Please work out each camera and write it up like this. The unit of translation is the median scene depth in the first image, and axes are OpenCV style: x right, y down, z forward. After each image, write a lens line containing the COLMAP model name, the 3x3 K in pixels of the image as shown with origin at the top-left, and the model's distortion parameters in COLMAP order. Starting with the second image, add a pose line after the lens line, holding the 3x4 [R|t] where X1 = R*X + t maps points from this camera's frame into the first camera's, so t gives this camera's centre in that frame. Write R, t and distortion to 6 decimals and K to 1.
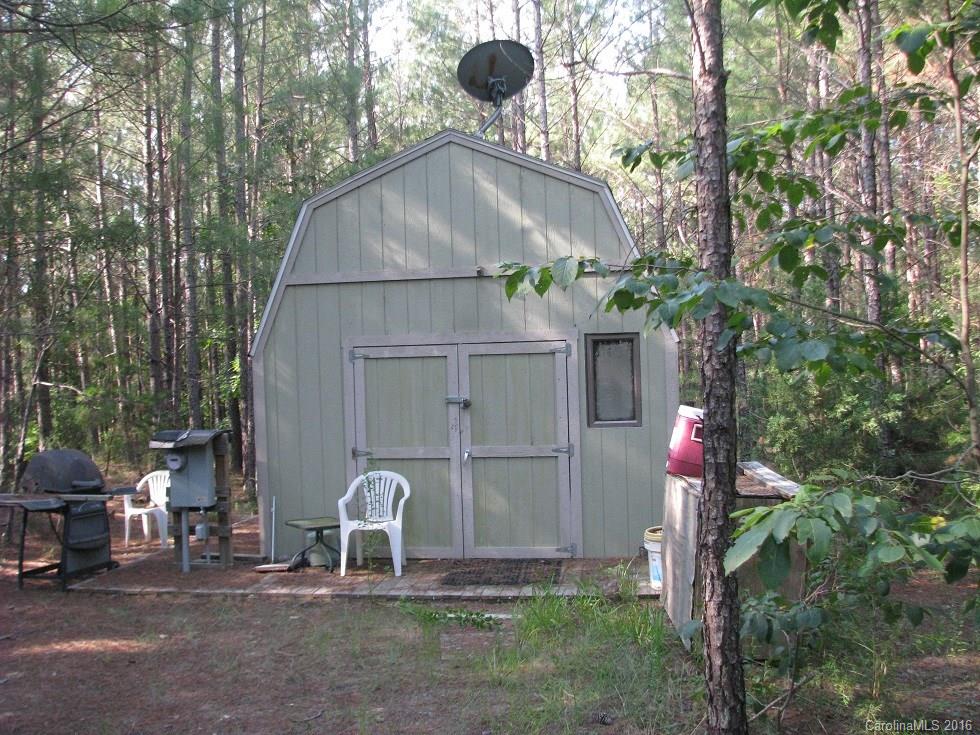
lens RADIAL K [[1034.1, 0, 489.6], [0, 1034.1, 366.2], [0, 0, 1]] dist [-0.103695, 0.000000]
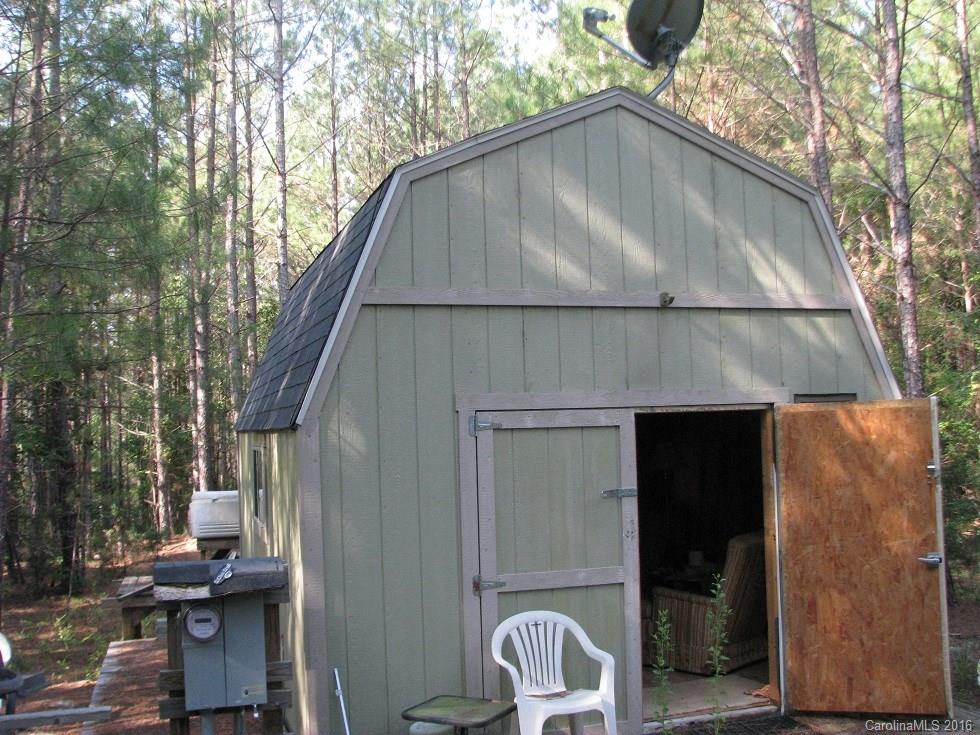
lens RADIAL K [[1034.1, 0, 490.2], [0, 1034.1, 369.5], [0, 0, 1]] dist [-0.103695, 0.000000]
pose [[0.893212, 0.030662, 0.448590, -0.404786], [0.006067, 0.996759, -0.080210, 0.006453], [-0.449596, 0.074366, 0.890131, 0.450650]]
